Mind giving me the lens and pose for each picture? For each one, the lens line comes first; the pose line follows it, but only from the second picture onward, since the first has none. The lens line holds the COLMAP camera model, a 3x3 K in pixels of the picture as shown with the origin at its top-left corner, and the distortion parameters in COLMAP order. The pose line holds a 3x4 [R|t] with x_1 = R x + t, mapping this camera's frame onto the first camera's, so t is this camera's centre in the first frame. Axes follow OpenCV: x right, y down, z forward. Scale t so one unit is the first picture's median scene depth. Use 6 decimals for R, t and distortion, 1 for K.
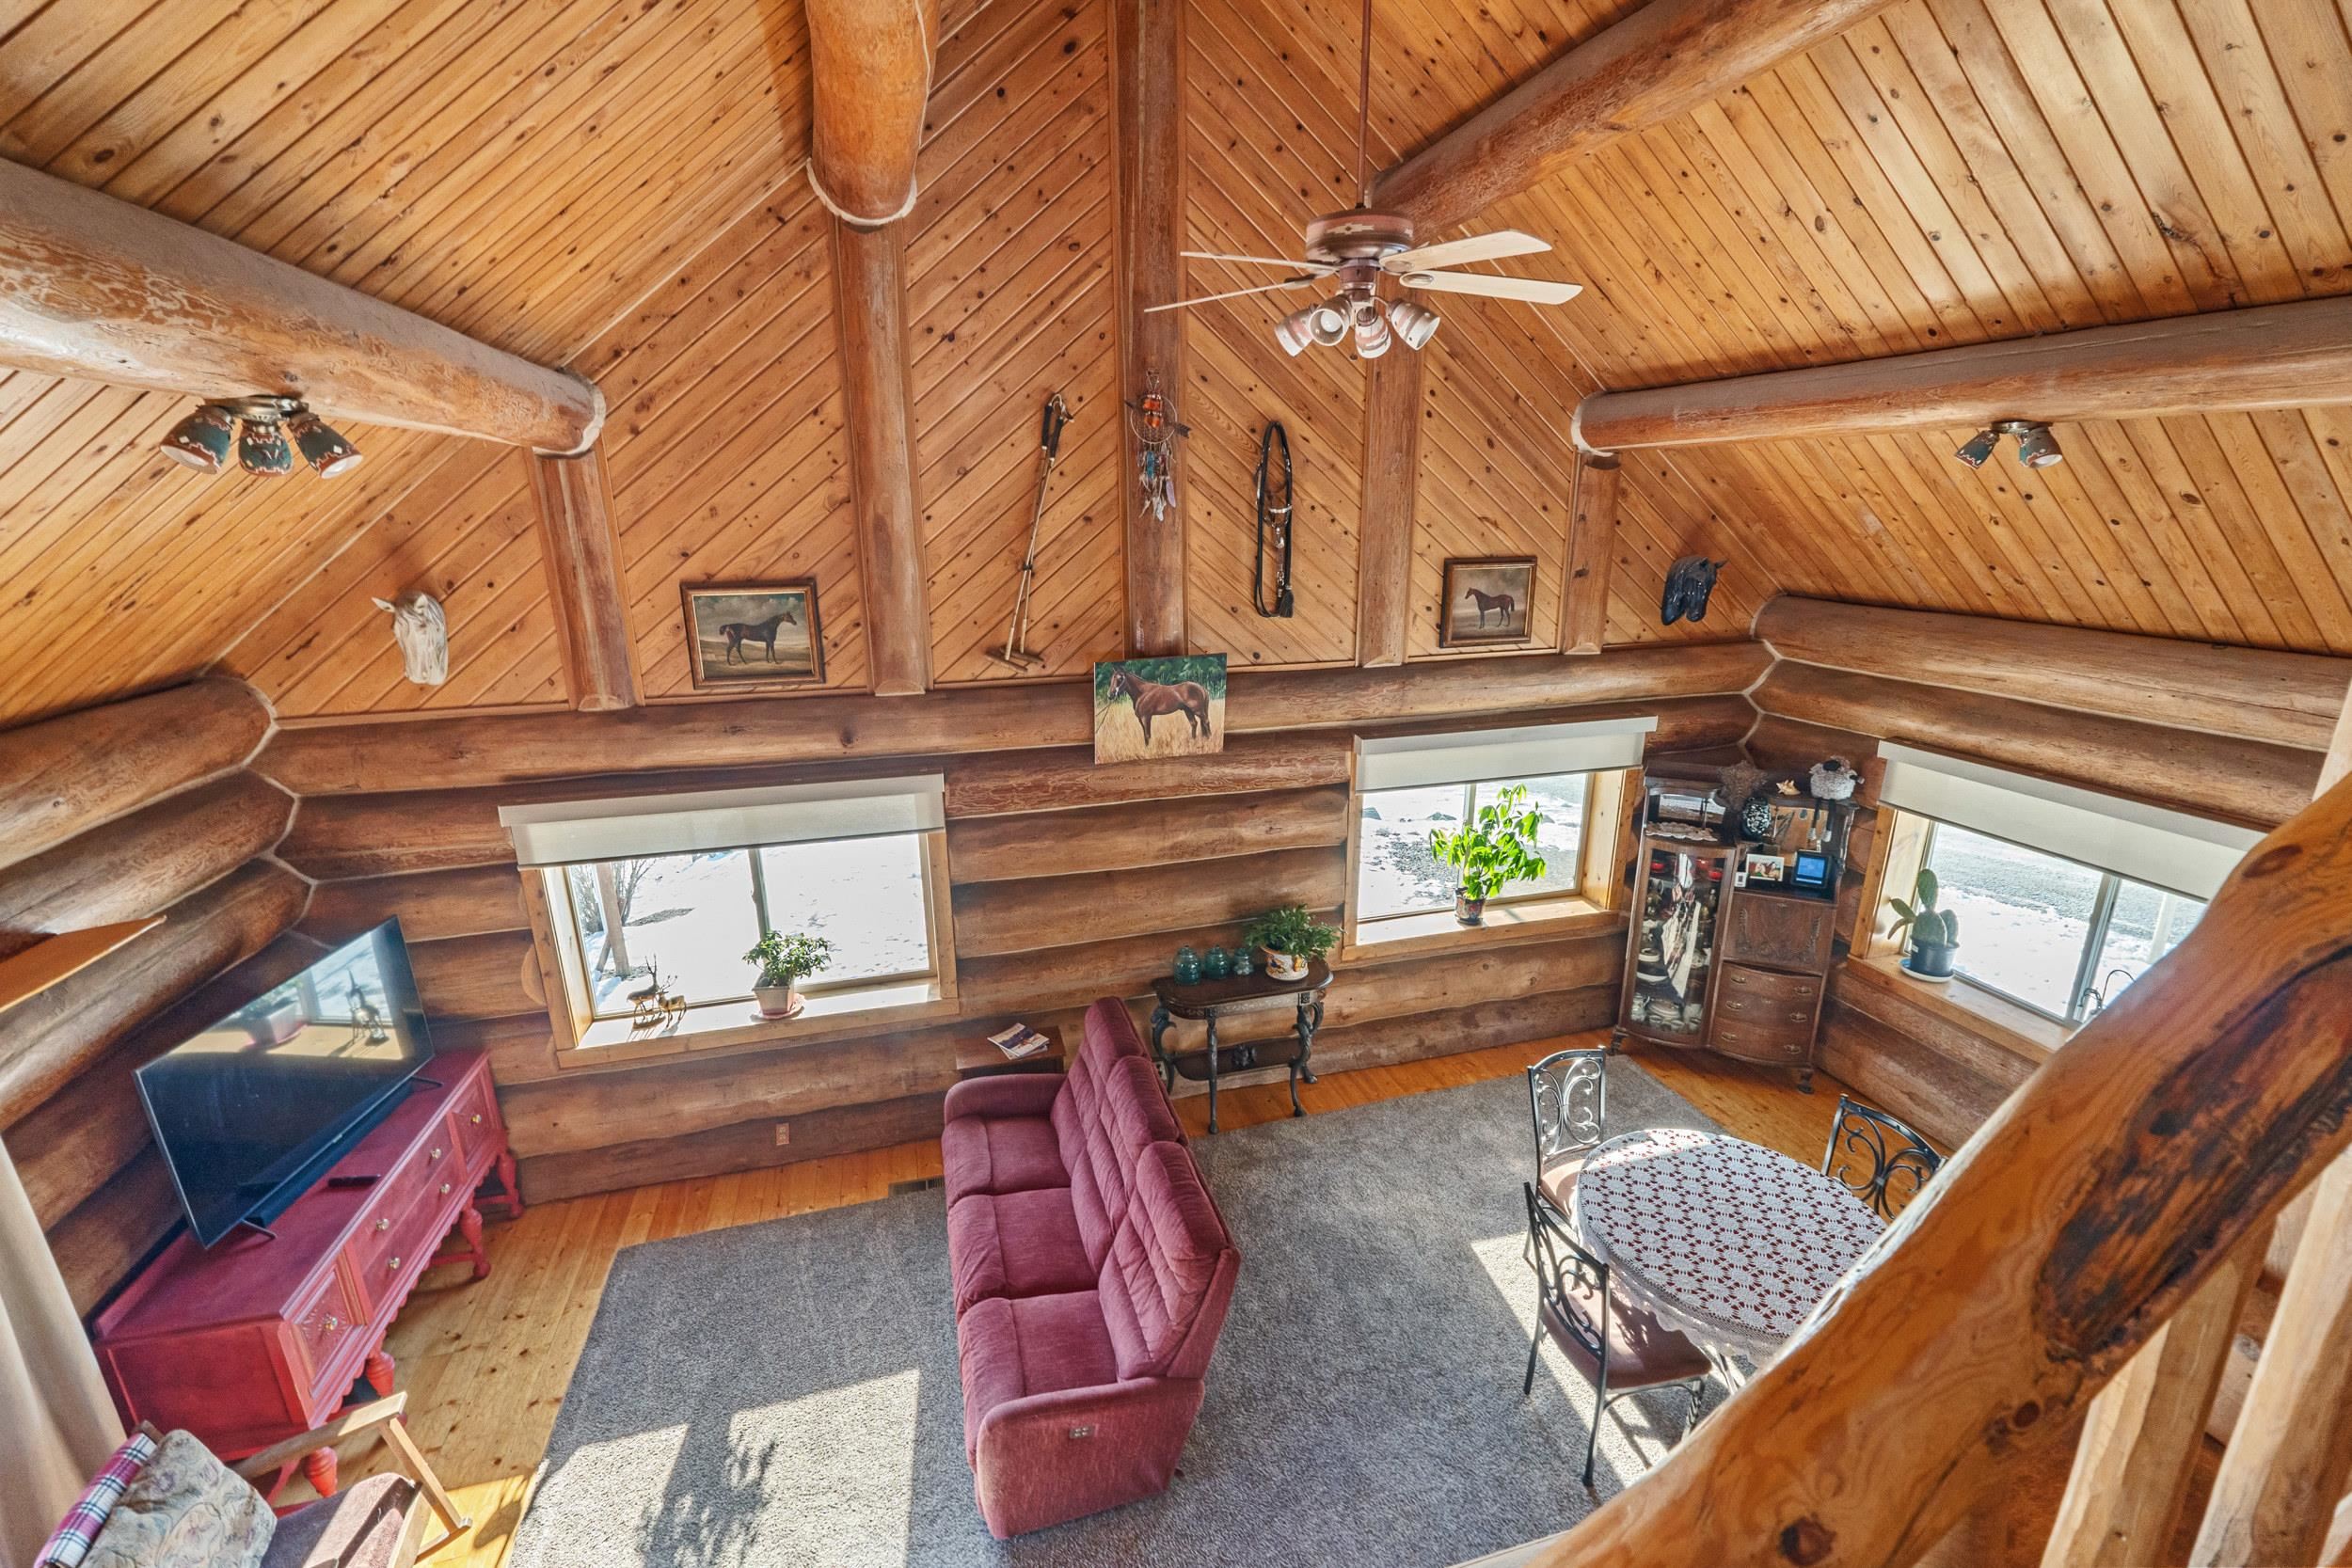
lens RADIAL K [[997.2, 0, 1176.1], [0, 997.2, 788.4], [0, 0, 1]] dist [-0.007727, -0.001398]
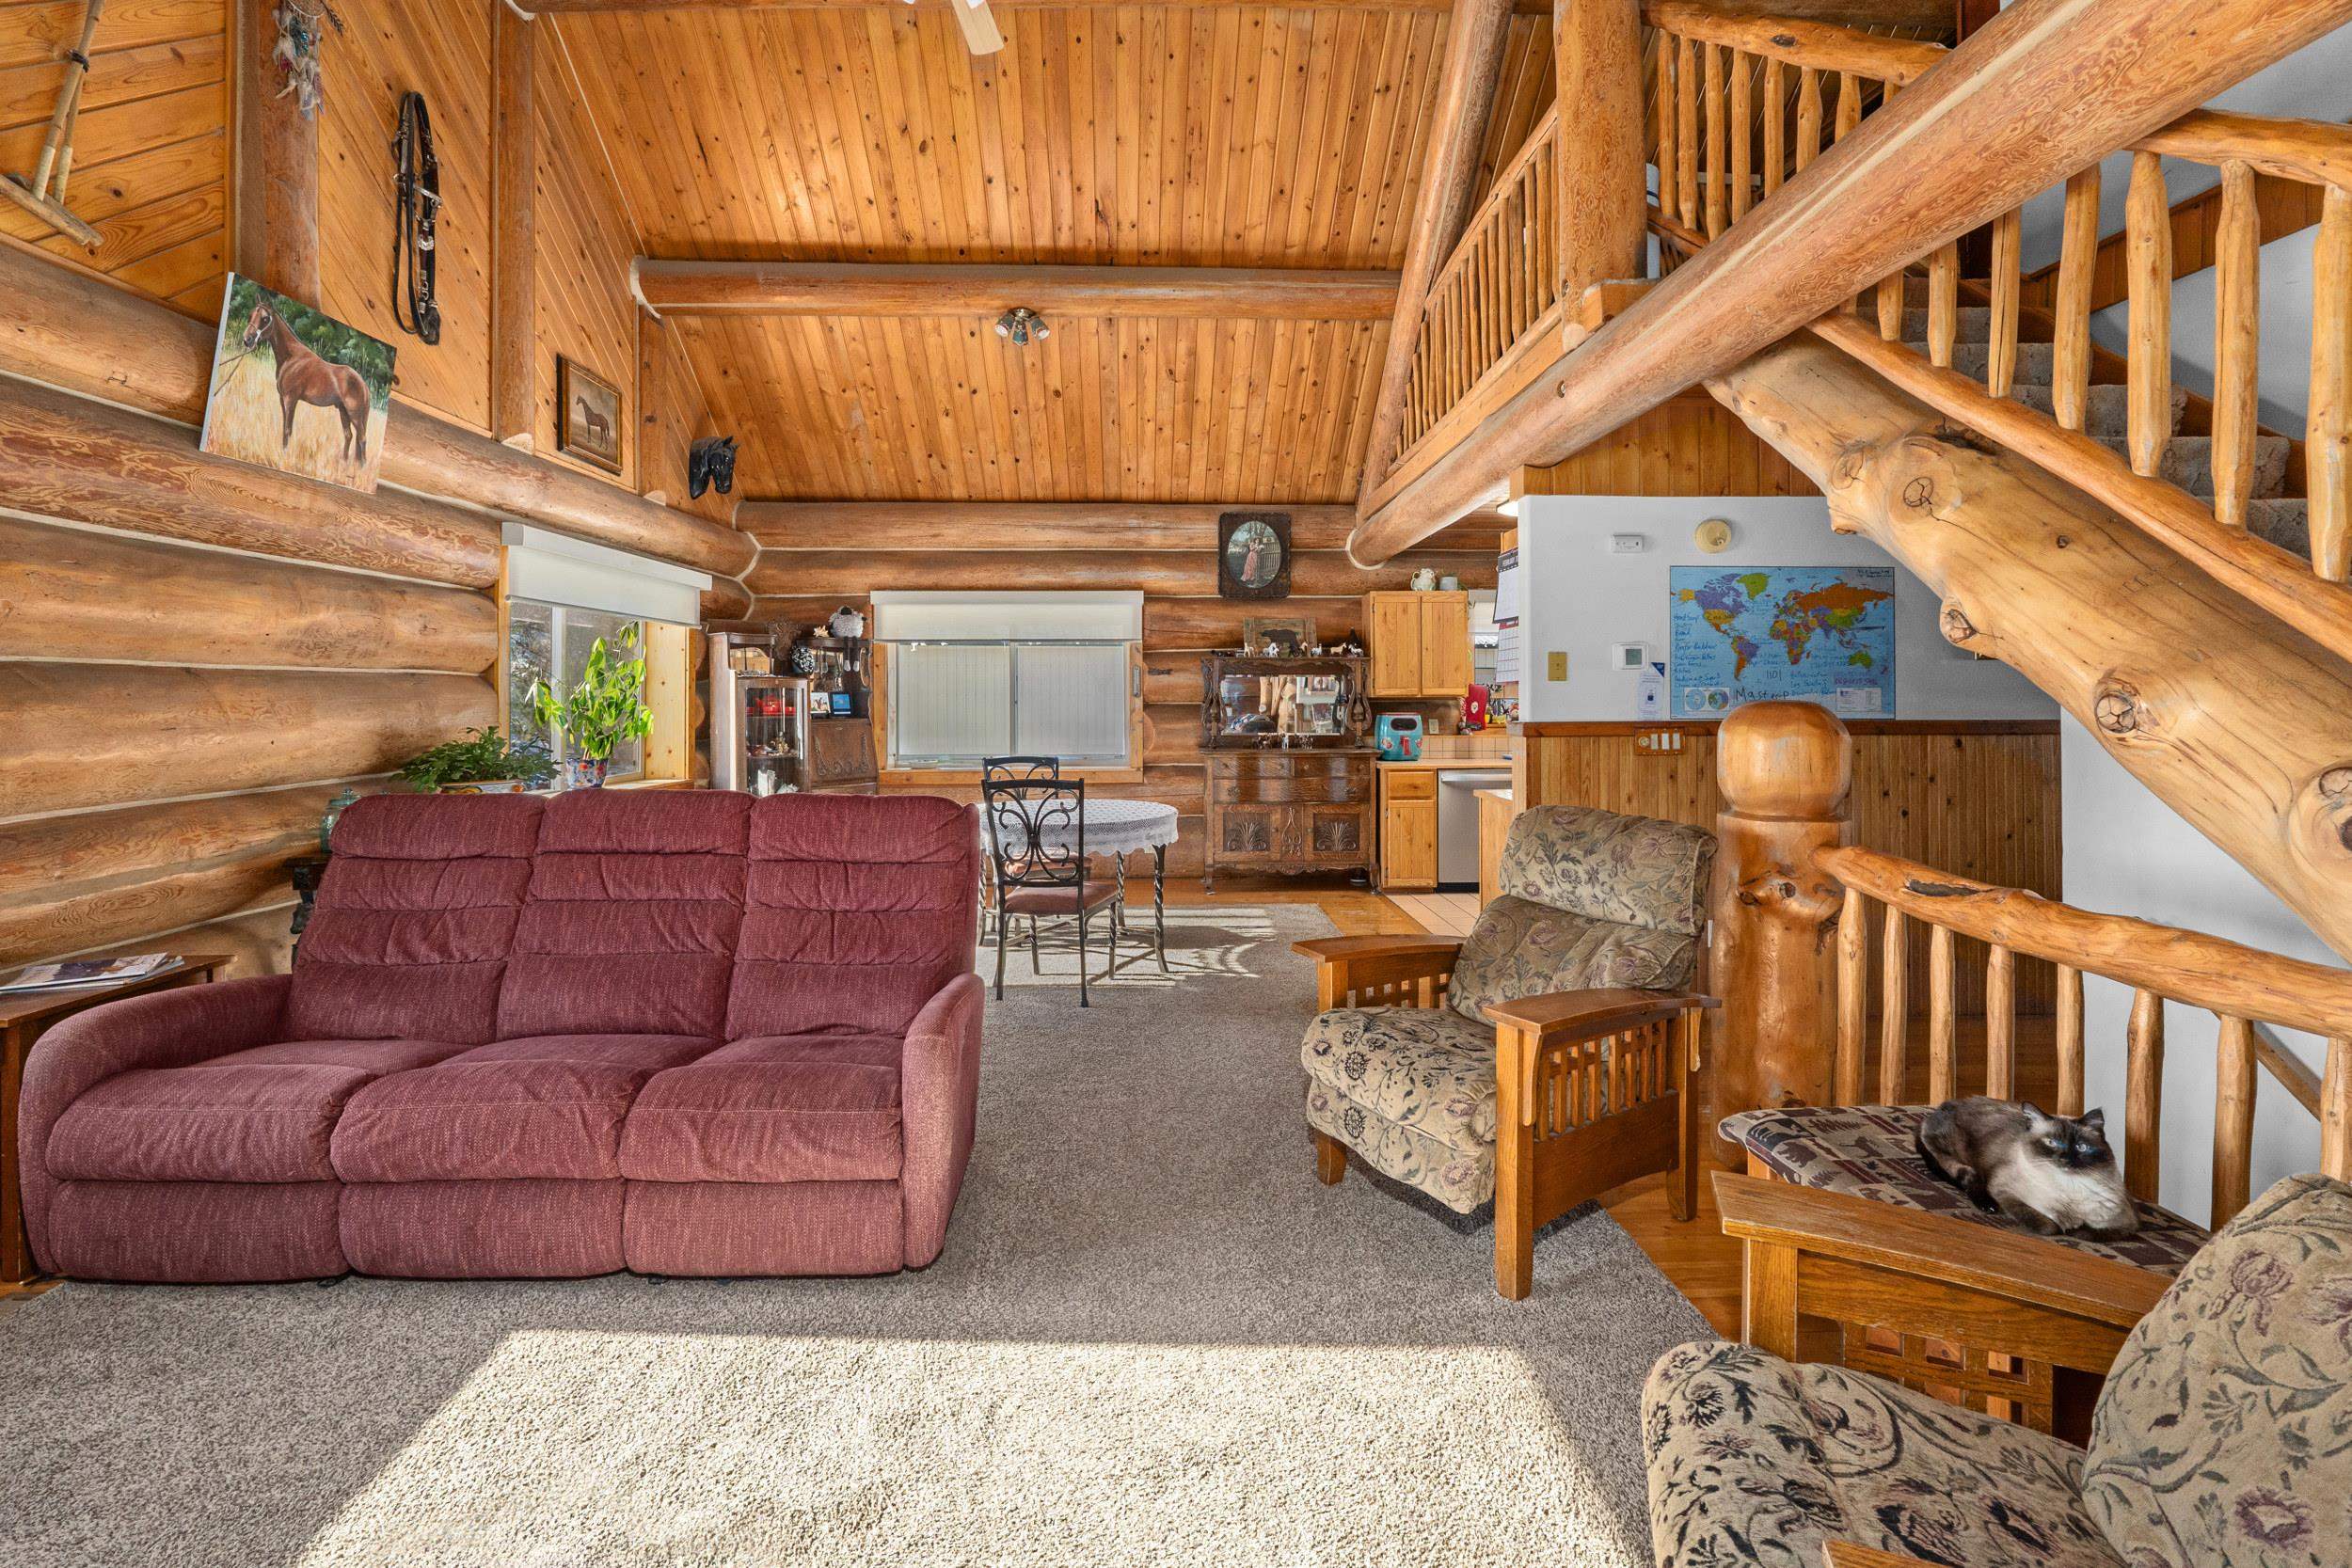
lens RADIAL K [[997.2, 0, 1151.7], [0, 997.2, 706.5], [0, 0, 1]] dist [-0.007727, -0.001398]
pose [[0.259893, 0.001195, 0.965637, -0.489129], [0.265653, 0.961325, -0.072688, 0.304895], [-0.928377, 0.275415, 0.249524, 0.376661]]
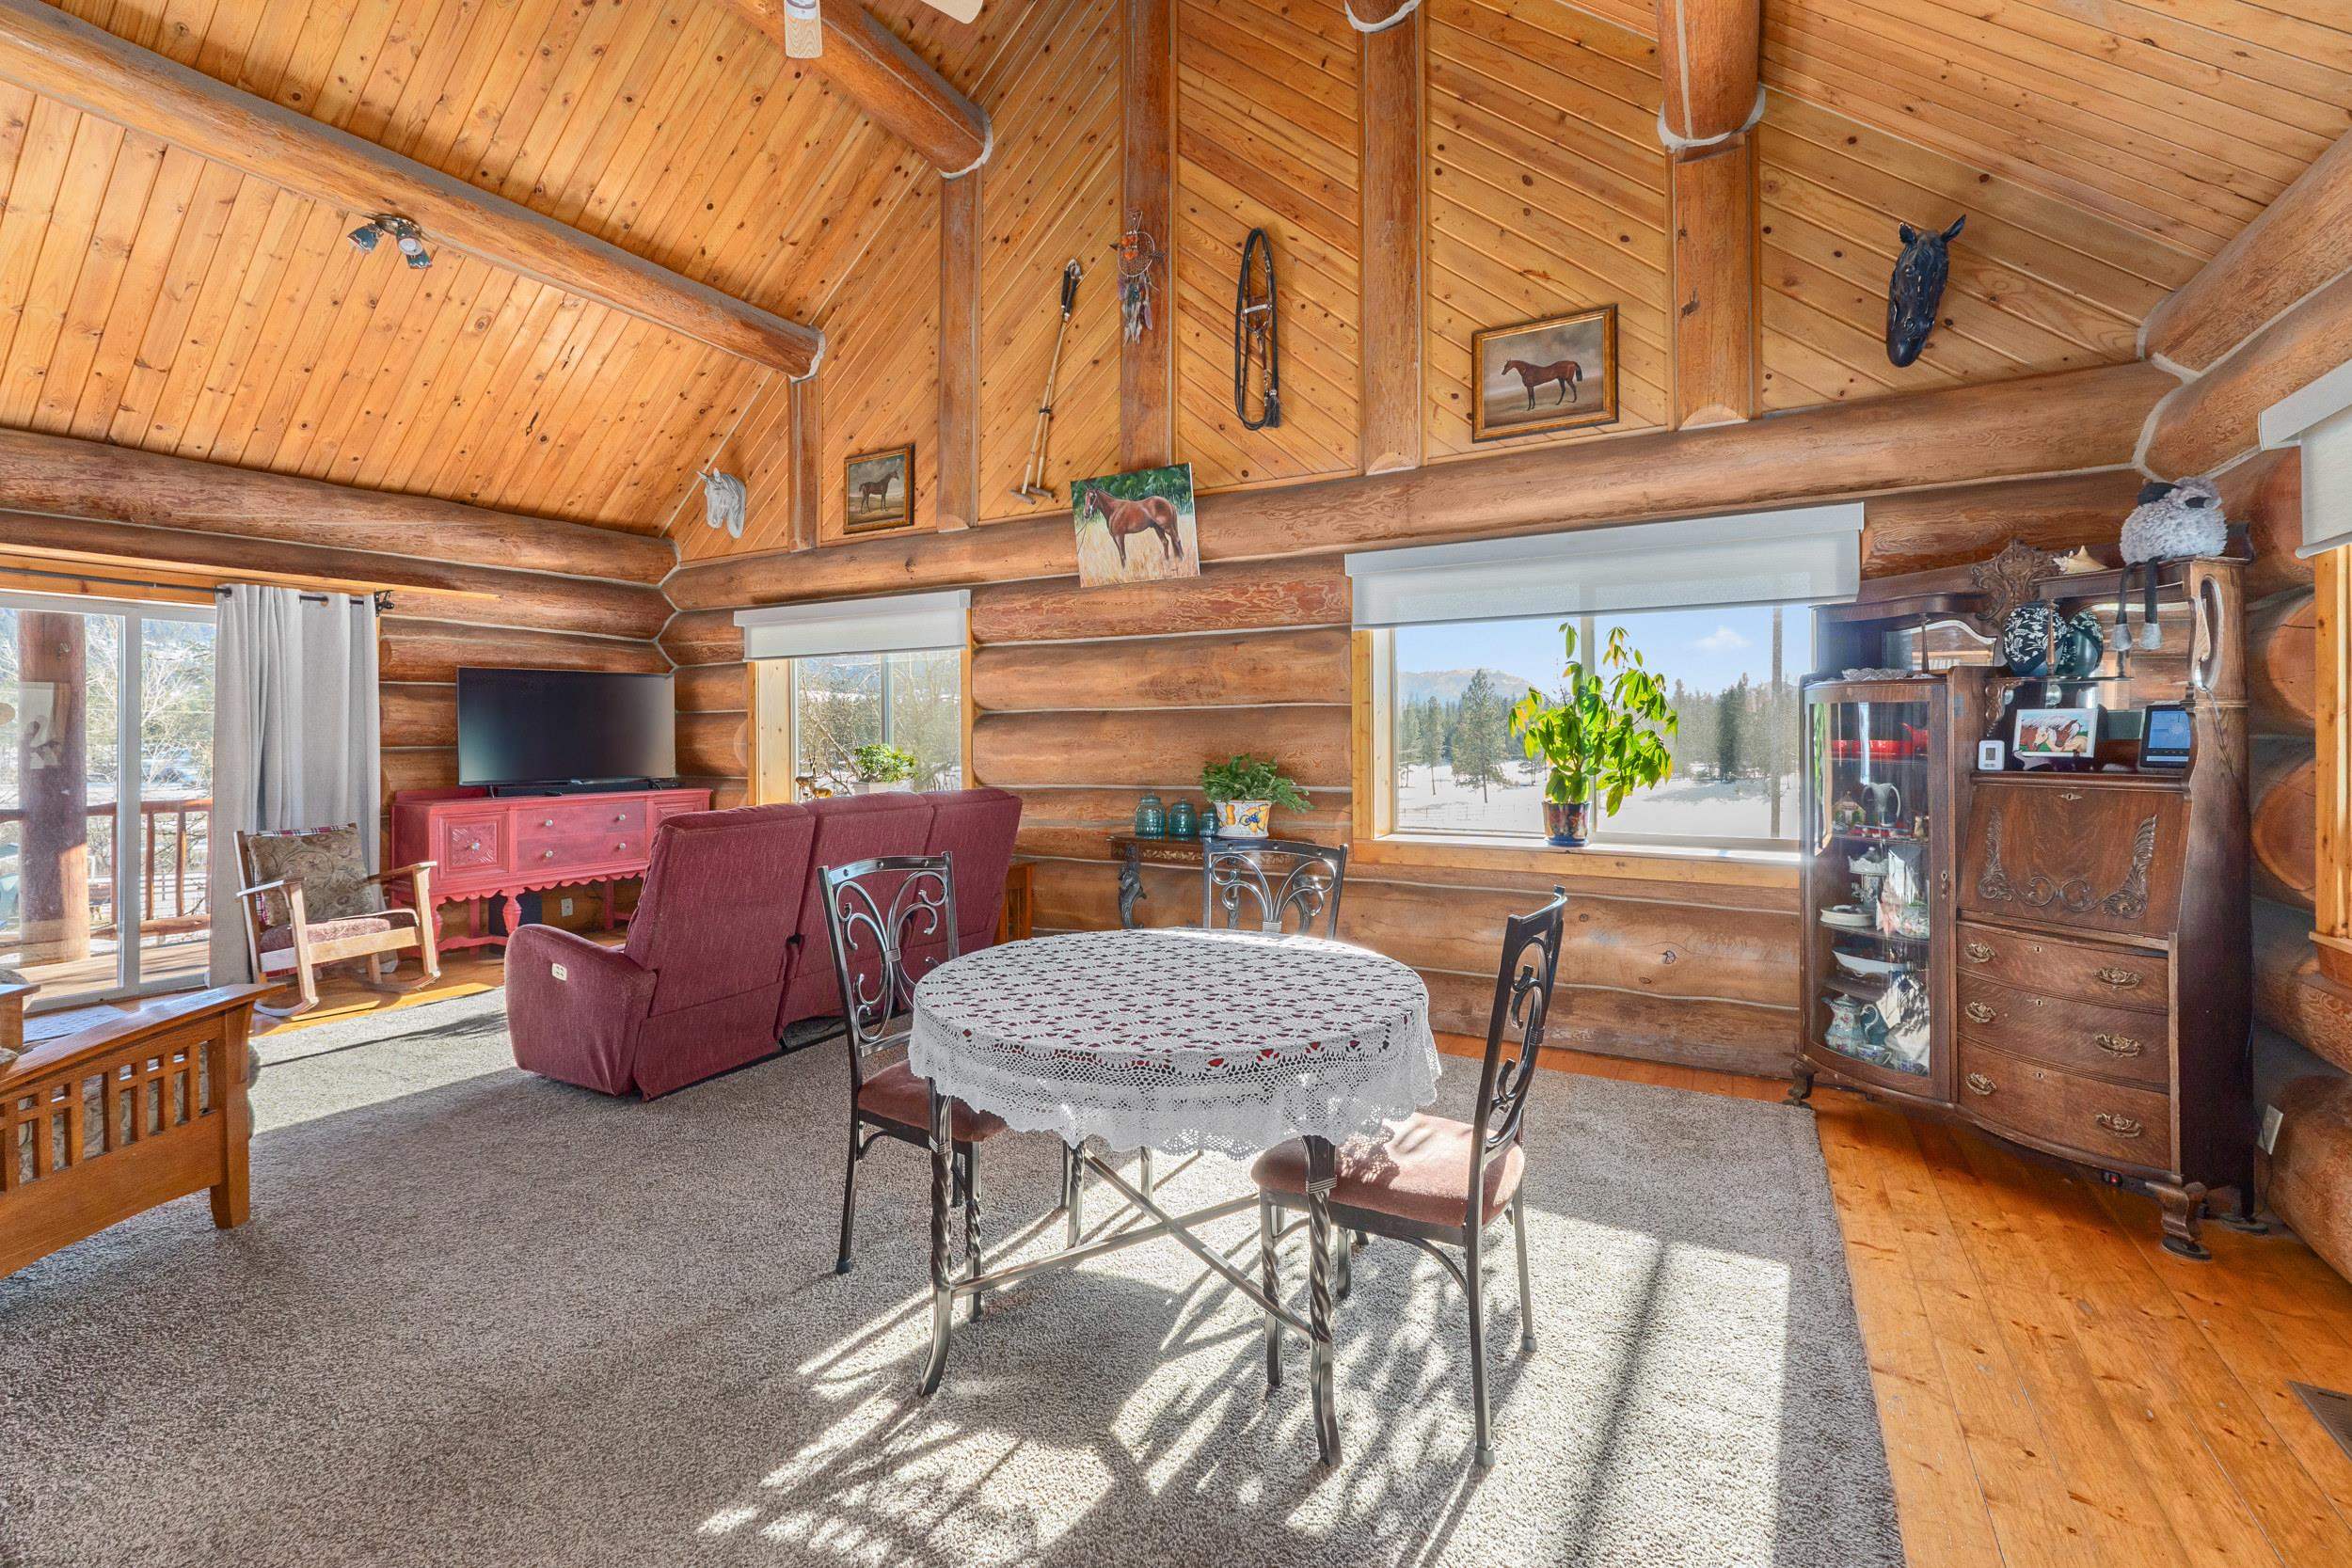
lens RADIAL K [[997.2, 0, 1170.9], [0, 997.2, 730.7], [0, 0, 1]] dist [-0.007727, -0.001398]
pose [[0.706032, 0.006183, -0.708153, 0.698145], [-0.199173, 0.961332, -0.190184, 0.288297], [0.679594, 0.275321, 0.679963, 0.404102]]
